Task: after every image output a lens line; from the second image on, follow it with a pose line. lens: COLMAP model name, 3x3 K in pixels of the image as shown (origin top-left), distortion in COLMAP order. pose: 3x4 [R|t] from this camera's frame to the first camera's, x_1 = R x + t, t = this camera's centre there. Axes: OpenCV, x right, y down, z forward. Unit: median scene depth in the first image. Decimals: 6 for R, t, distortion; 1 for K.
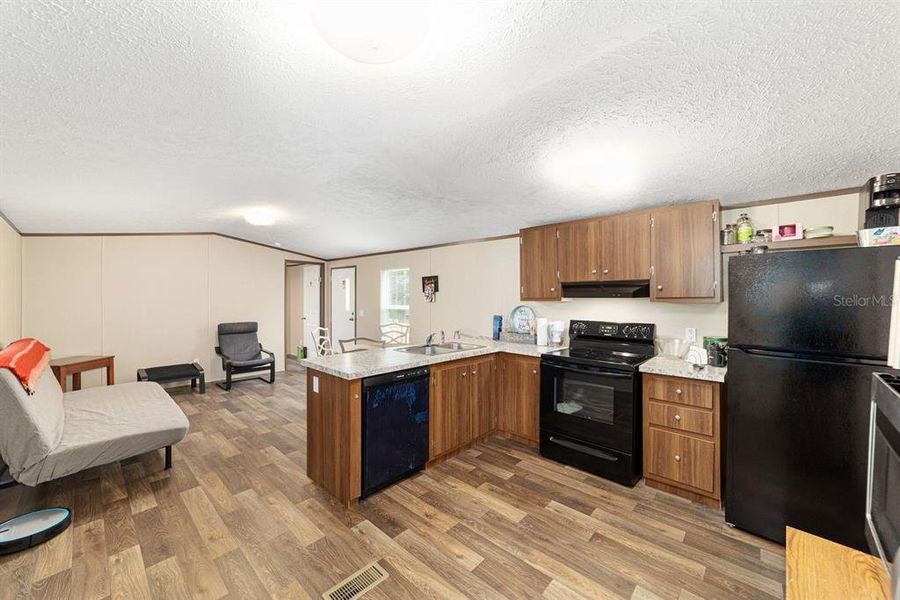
lens RADIAL K [[343.3, 0, 447.7], [0, 343.3, 298.0], [0, 0, 1]] dist [-0.012431, 0.005267]
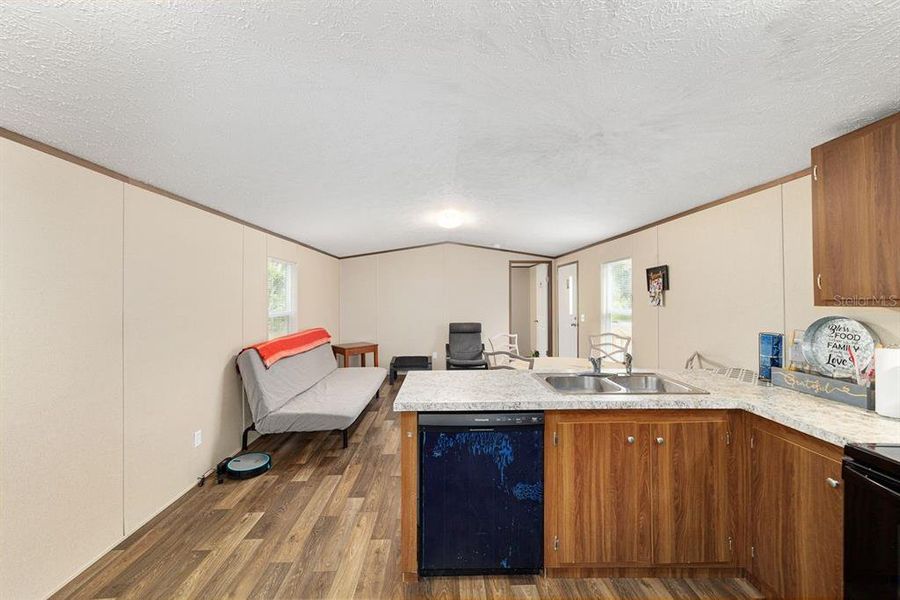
lens RADIAL K [[343.3, 0, 449.1], [0, 343.3, 297.4], [0, 0, 1]] dist [-0.012431, 0.005267]
pose [[0.693836, -0.007438, -0.720094, 0.190579], [0.004124, 0.999971, -0.006355, -0.001616], [0.720121, 0.001440, 0.693847, 0.322532]]
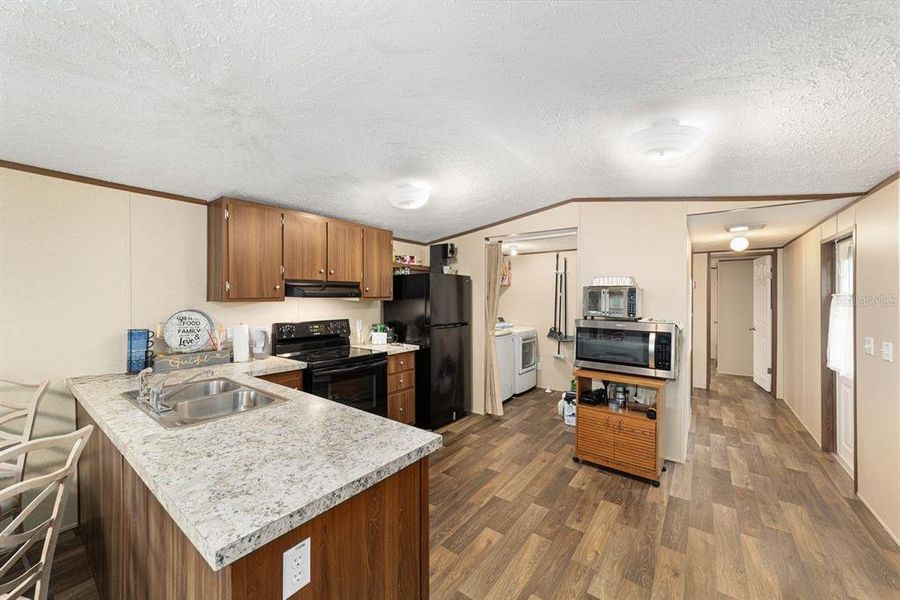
lens RADIAL K [[343.3, 0, 452.7], [0, 343.3, 302.2], [0, 0, 1]] dist [-0.012431, 0.005267]
pose [[-0.112206, -0.017447, 0.993532, -0.994273], [-0.000805, 0.999847, 0.017467, 0.035219], [-0.993685, 0.001160, -0.112203, 1.055638]]
